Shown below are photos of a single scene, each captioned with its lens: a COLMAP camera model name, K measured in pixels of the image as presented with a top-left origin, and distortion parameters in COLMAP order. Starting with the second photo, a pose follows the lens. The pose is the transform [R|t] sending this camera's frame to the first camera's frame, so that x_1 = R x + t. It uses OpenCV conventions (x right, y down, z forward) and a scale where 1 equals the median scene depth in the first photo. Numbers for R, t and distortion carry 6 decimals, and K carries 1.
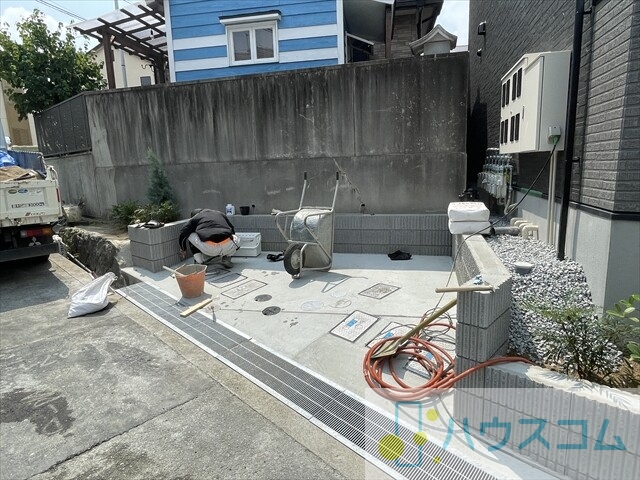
lens RADIAL K [[383.5, 0, 319.1], [0, 383.5, 236.8], [0, 0, 1]] dist [-0.004360, 0.000775]
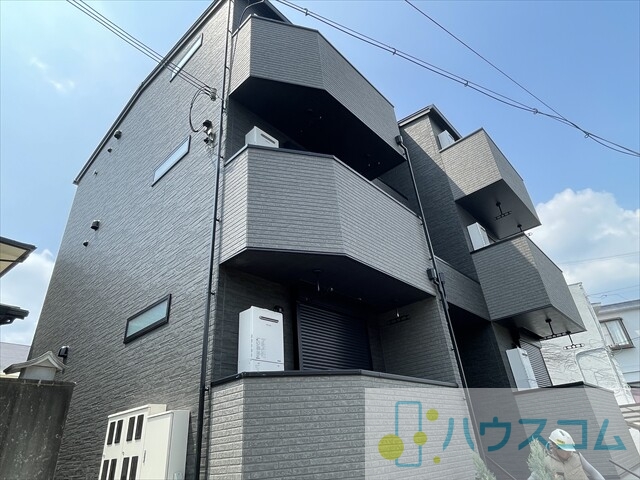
lens RADIAL K [[383.5, 0, 319.1], [0, 383.5, 236.8], [0, 0, 1]] dist [-0.004360, 0.000775]
pose [[0.463263, 0.437567, 0.770664, -0.562374], [0.218008, 0.786616, -0.577674, -0.094086], [-0.858988, 0.435626, 0.269017, -0.061269]]
